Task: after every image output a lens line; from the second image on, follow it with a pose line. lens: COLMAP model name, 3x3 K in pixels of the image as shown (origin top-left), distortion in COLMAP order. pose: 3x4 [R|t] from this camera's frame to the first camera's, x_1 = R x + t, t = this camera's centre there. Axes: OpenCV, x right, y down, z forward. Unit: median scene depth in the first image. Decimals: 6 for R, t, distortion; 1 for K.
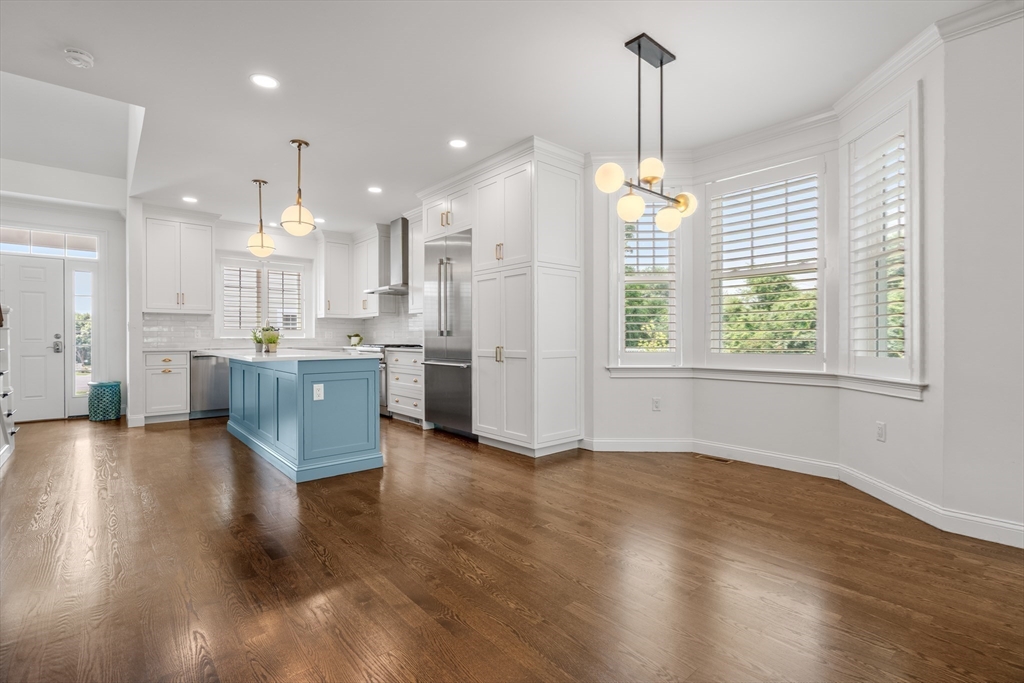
lens RADIAL K [[471.6, 0, 511.0], [0, 471.6, 339.6], [0, 0, 1]] dist [0.003416, -0.000059]
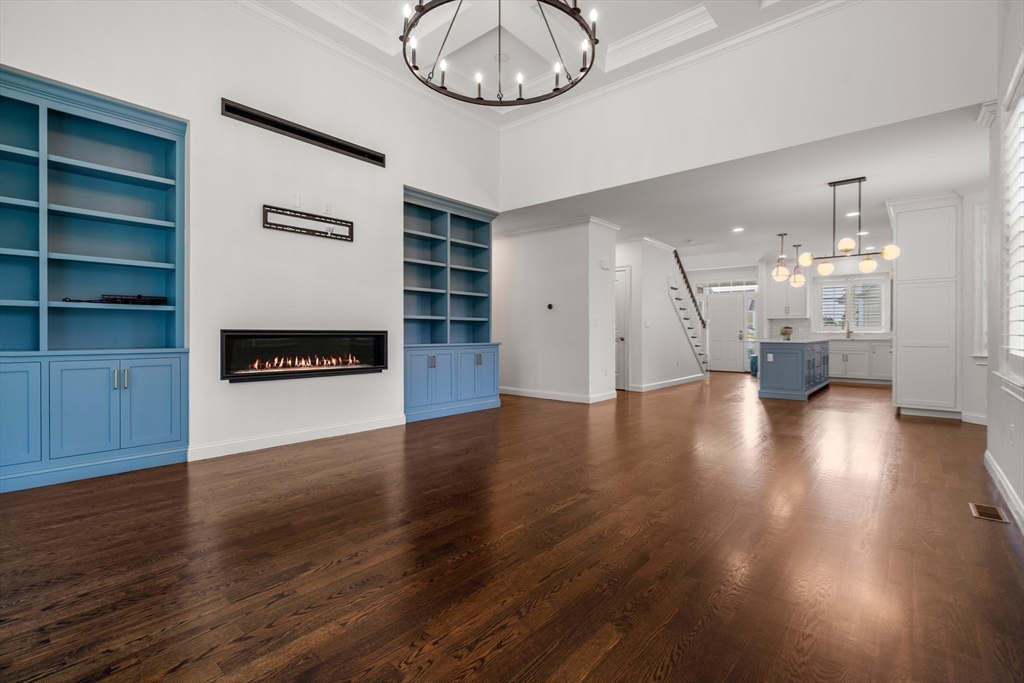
lens RADIAL K [[471.6, 0, 511.2], [0, 471.6, 334.6], [0, 0, 1]] dist [0.003416, -0.000059]
pose [[0.151806, 0.006106, -0.988392, 1.081059], [-0.006761, 0.999964, 0.005139, 0.002999], [0.988387, 0.005903, 0.151841, -0.345816]]
